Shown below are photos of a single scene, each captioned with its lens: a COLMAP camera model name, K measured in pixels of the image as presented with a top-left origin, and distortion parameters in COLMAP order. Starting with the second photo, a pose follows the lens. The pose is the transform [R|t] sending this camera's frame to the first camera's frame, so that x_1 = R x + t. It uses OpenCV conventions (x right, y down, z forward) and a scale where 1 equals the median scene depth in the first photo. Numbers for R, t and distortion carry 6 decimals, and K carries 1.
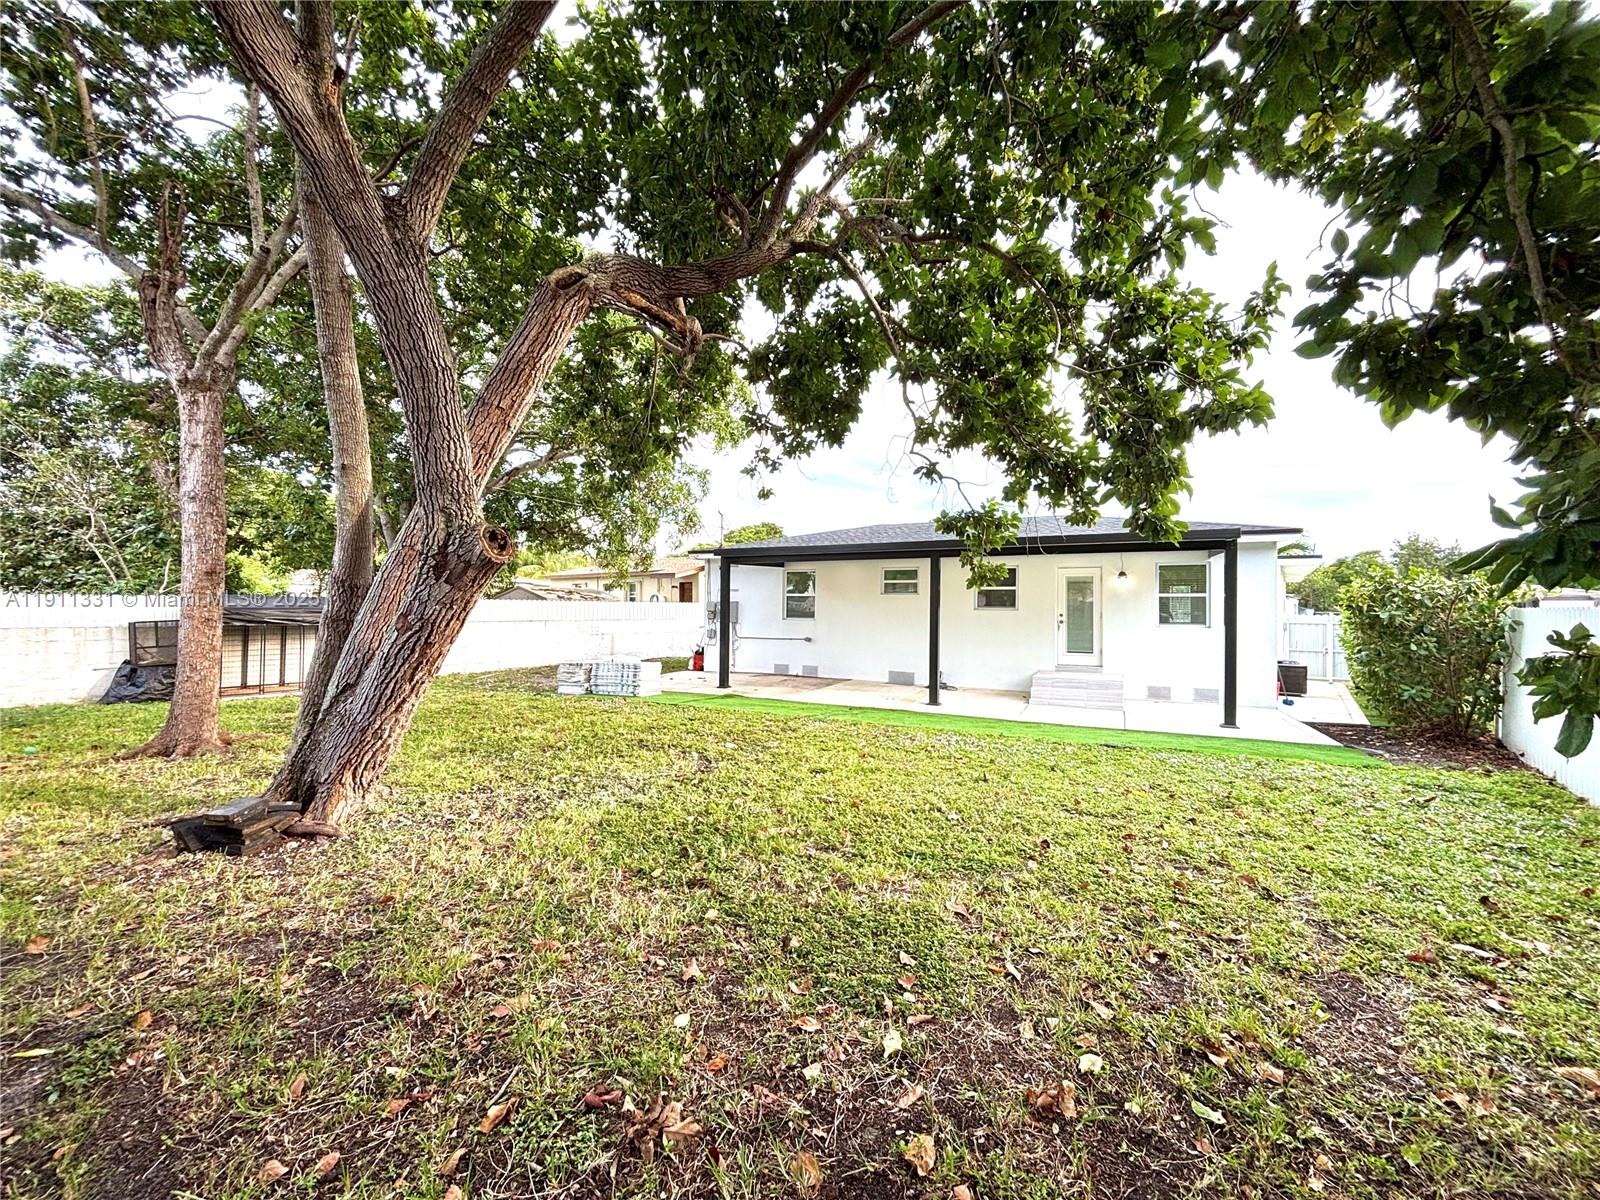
lens RADIAL K [[645.3, 0, 800.0], [0, 645.3, 600.0], [0, 0, 1]] dist [0.000836, -0.000028]
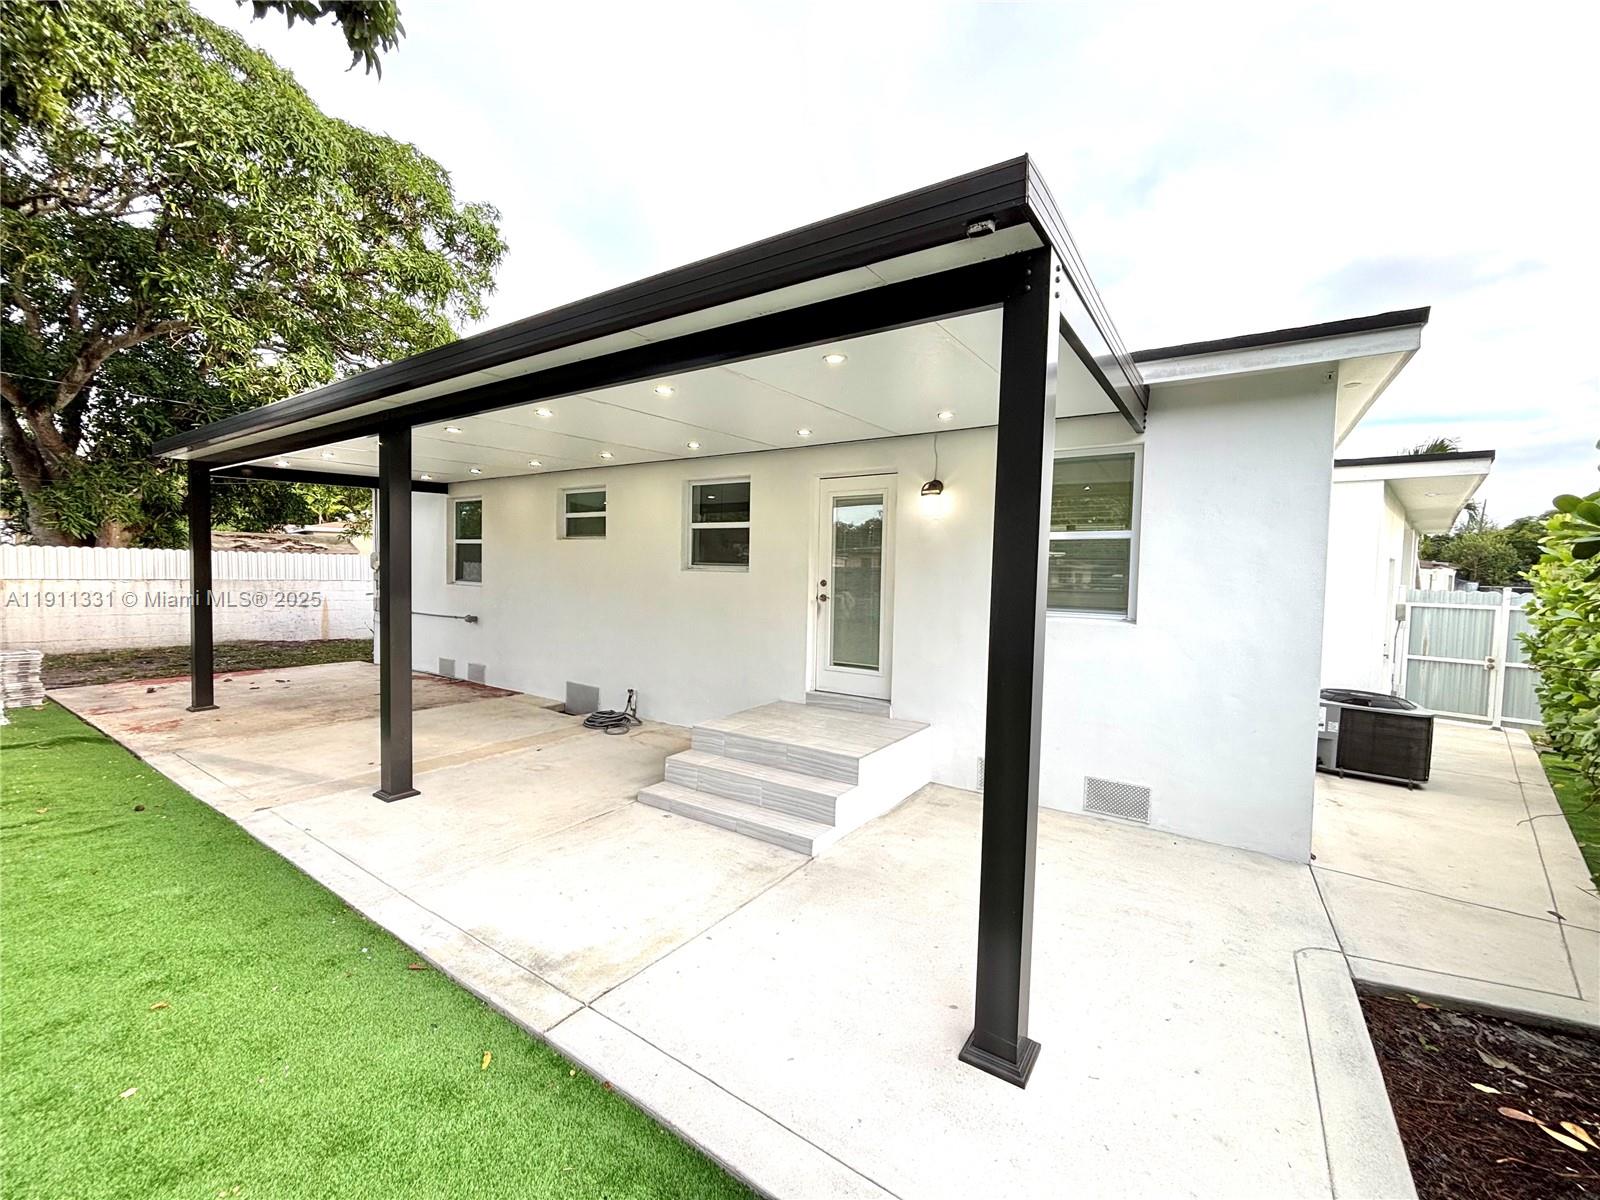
lens RADIAL K [[645.3, 0, 800.0], [0, 645.3, 600.0], [0, 0, 1]] dist [0.000836, -0.000028]
pose [[0.990208, 0.020166, -0.138137, 0.430594], [-0.012580, 0.998376, 0.055570, 0.009598], [0.139033, -0.053289, 0.988853, 0.527533]]
